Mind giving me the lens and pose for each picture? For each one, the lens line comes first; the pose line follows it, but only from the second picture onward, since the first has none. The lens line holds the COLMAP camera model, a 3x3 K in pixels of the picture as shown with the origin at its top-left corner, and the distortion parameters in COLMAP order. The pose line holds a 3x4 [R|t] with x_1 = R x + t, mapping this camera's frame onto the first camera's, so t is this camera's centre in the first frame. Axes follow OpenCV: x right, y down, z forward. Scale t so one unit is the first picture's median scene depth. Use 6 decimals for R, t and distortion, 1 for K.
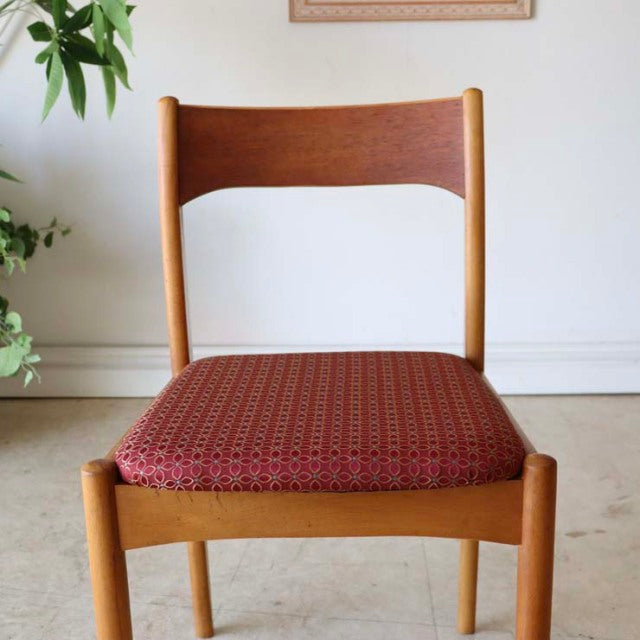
lens RADIAL K [[1046.3, 0, 333.8], [0, 1046.3, 331.7], [0, 0, 1]] dist [-0.009716, 0.000000]
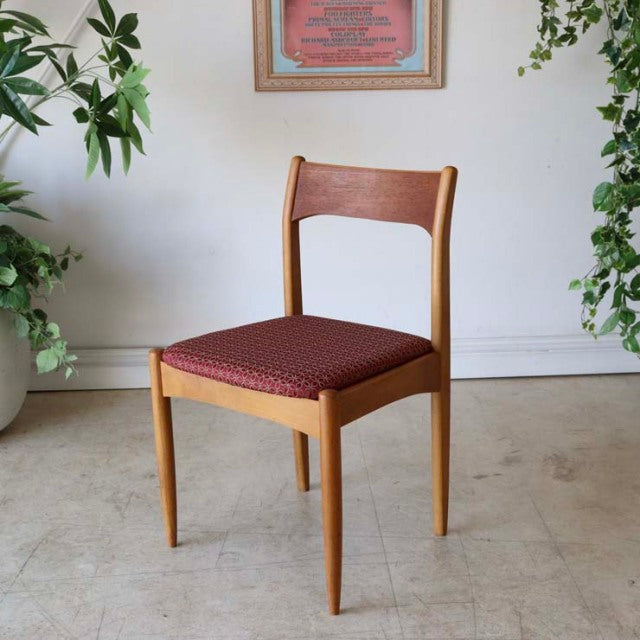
lens RADIAL K [[1106.3, 0, 320.3], [0, 1106.3, 323.0], [0, 0, 1]] dist [0.005292, 0.000000]
pose [[0.997918, -0.018846, 0.061676, -0.058701], [0.019352, 0.999784, -0.007631, -0.001521], [-0.061519, 0.008809, 0.998067, -0.401800]]
